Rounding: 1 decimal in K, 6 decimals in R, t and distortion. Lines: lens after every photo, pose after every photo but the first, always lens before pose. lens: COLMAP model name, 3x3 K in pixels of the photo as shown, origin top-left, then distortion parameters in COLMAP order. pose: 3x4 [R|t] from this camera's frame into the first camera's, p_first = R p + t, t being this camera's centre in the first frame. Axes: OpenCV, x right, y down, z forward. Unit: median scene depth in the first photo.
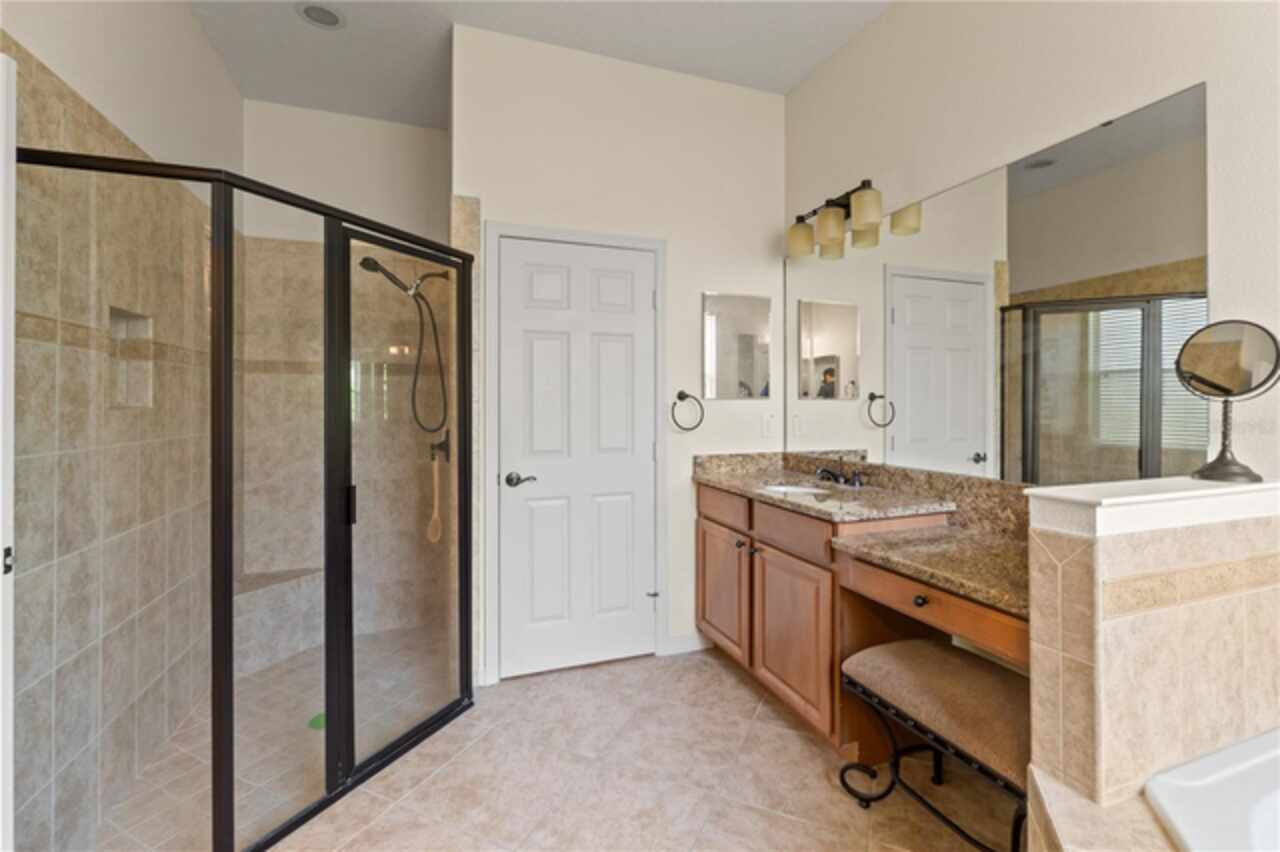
lens RADIAL K [[552.4, 0, 643.4], [0, 552.4, 411.3], [0, 0, 1]] dist [-0.001949, -0.000627]
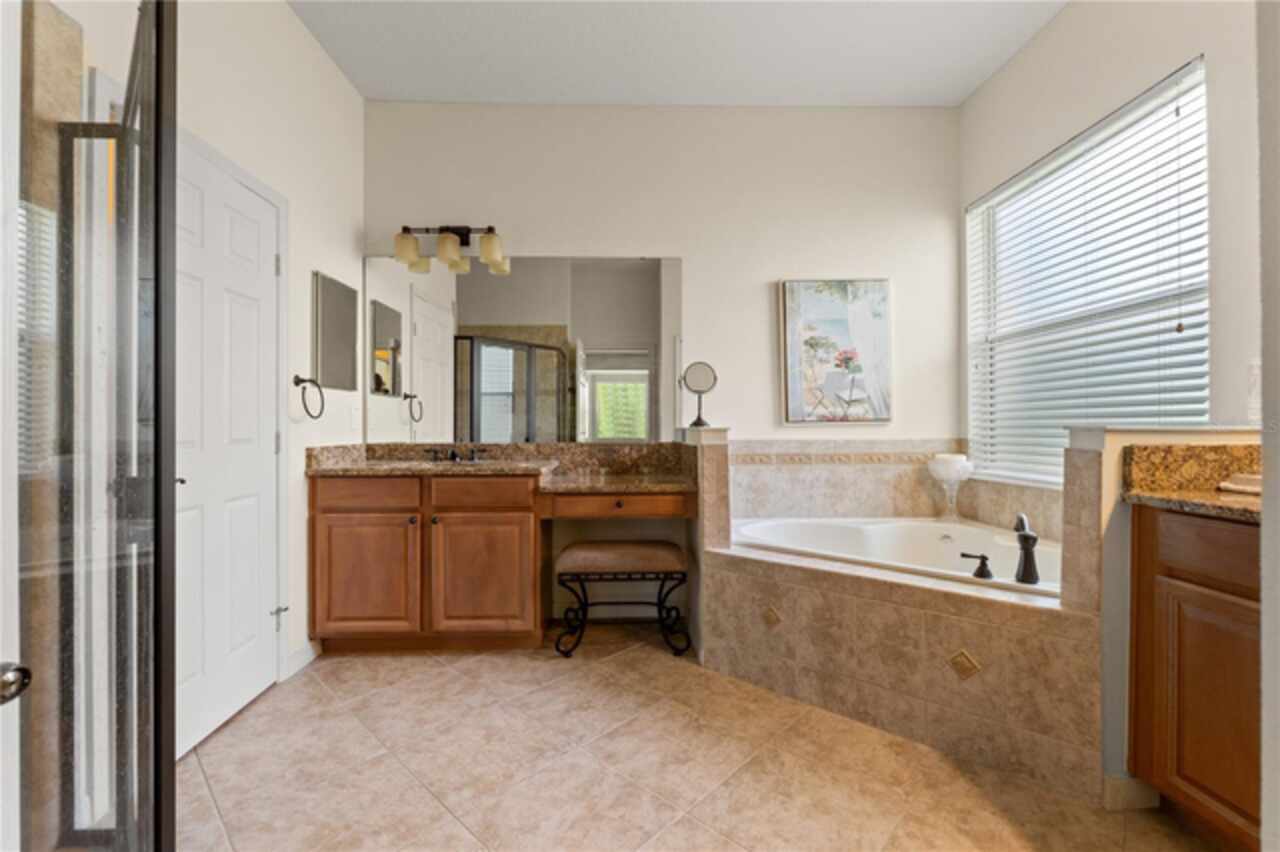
lens RADIAL K [[534.3, 0, 635.2], [0, 534.3, 432.3], [0, 0, 1]] dist [-0.001042, -0.000157]
pose [[0.339355, -0.009771, 0.940607, -0.662451], [0.010801, 0.999921, 0.006490, 0.066134], [-0.940596, 0.007957, 0.339434, 0.235770]]
